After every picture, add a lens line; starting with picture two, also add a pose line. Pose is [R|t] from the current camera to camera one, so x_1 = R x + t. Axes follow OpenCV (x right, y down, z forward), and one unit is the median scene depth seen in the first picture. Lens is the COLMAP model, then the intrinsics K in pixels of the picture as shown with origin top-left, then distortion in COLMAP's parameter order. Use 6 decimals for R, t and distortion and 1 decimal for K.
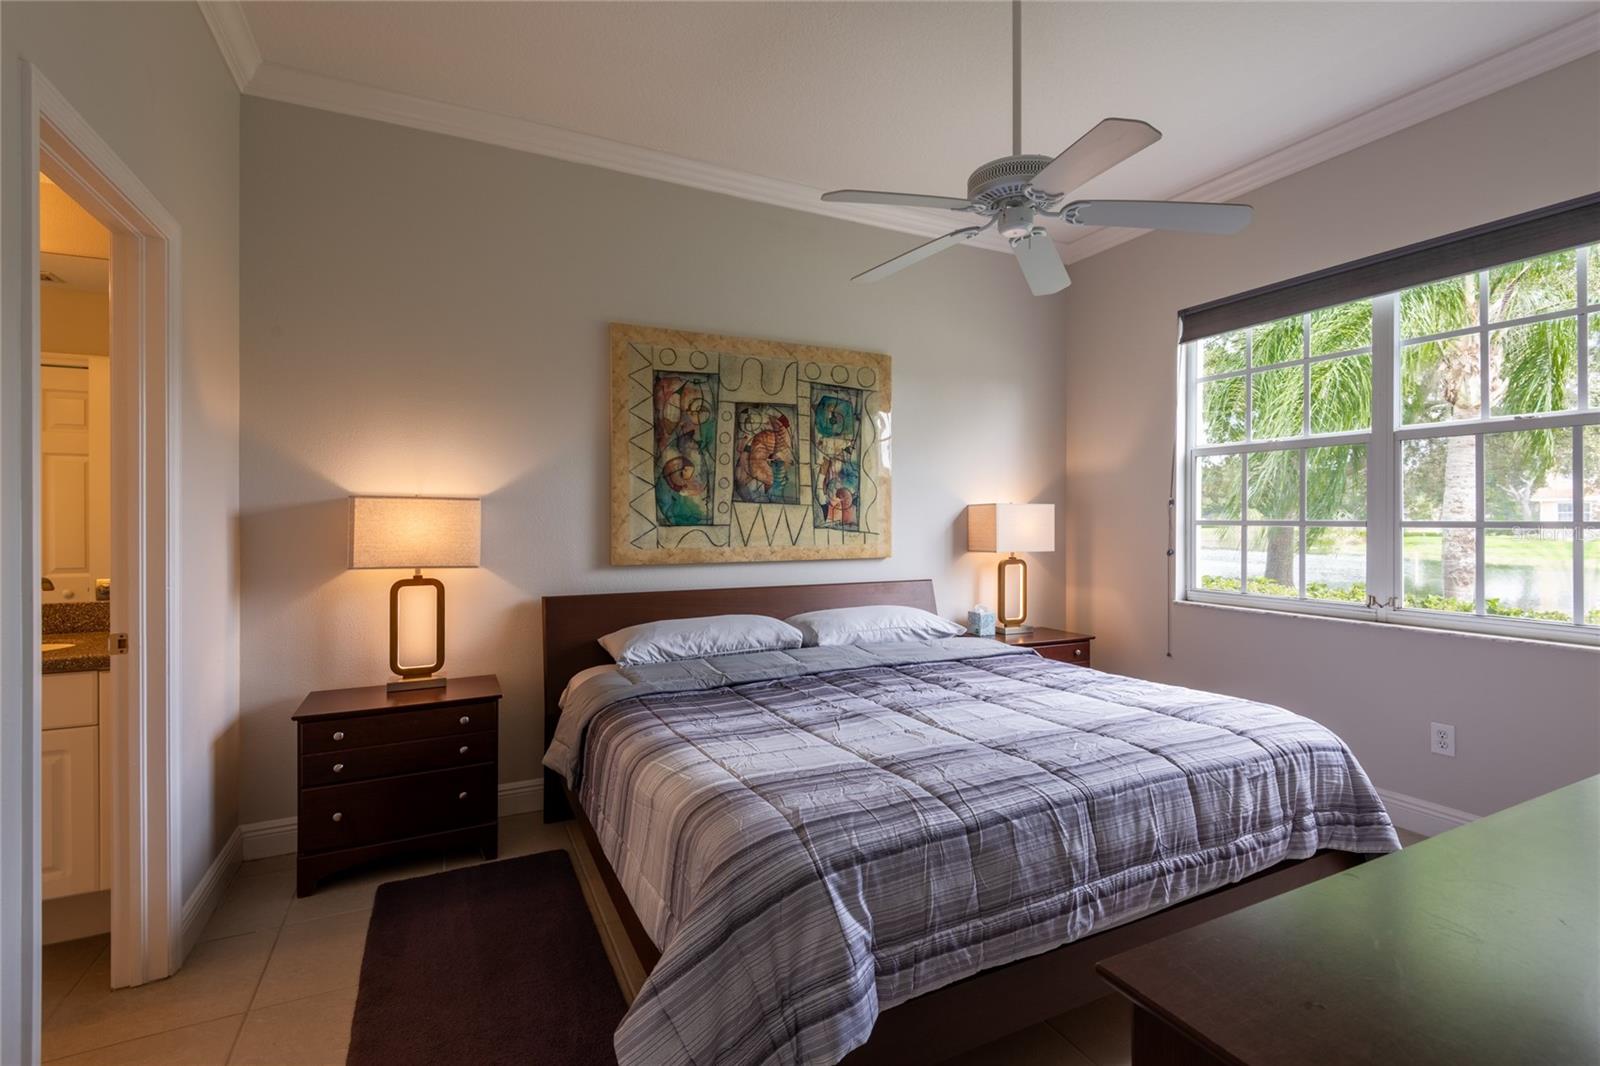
lens RADIAL K [[728.7, 0, 798.5], [0, 728.7, 525.4], [0, 0, 1]] dist [0.035728, -0.025027]
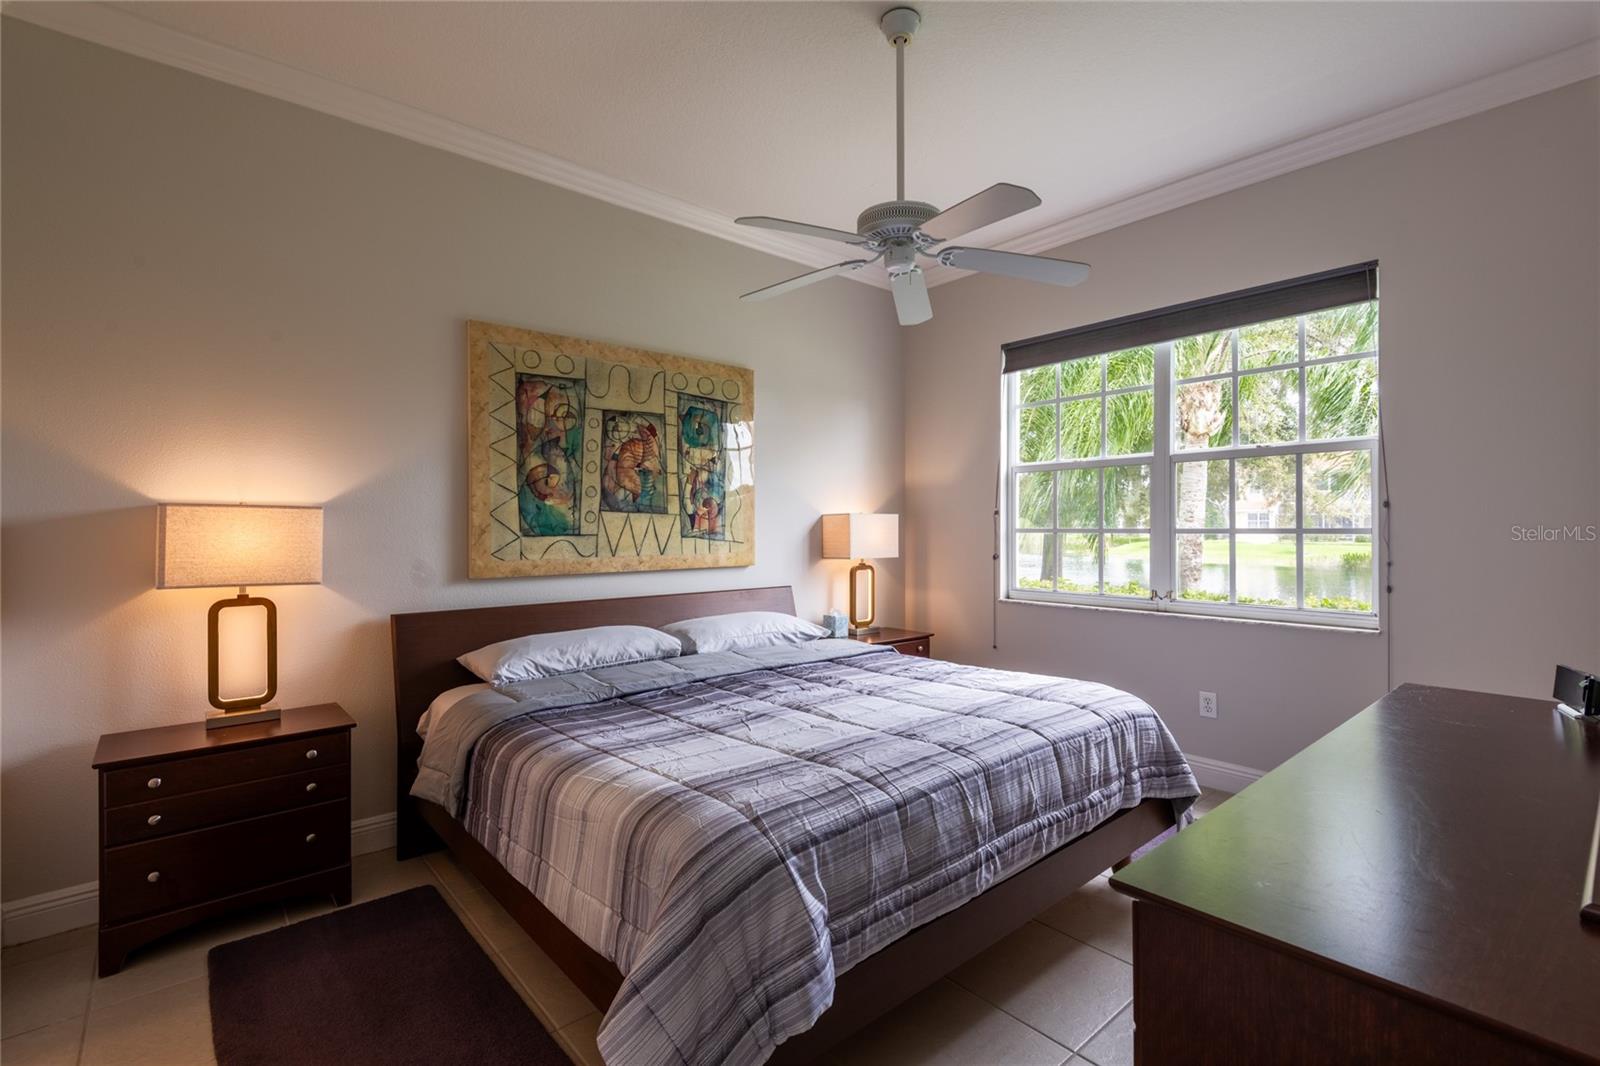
lens RADIAL K [[728.3, 0, 804.0], [0, 728.3, 532.8], [0, 0, 1]] dist [0.035874, -0.022636]
pose [[0.967080, -0.005013, 0.254423, -0.114743], [0.005523, 0.999984, -0.001291, -0.000589], [-0.254413, 0.002654, 0.967092, -0.026552]]
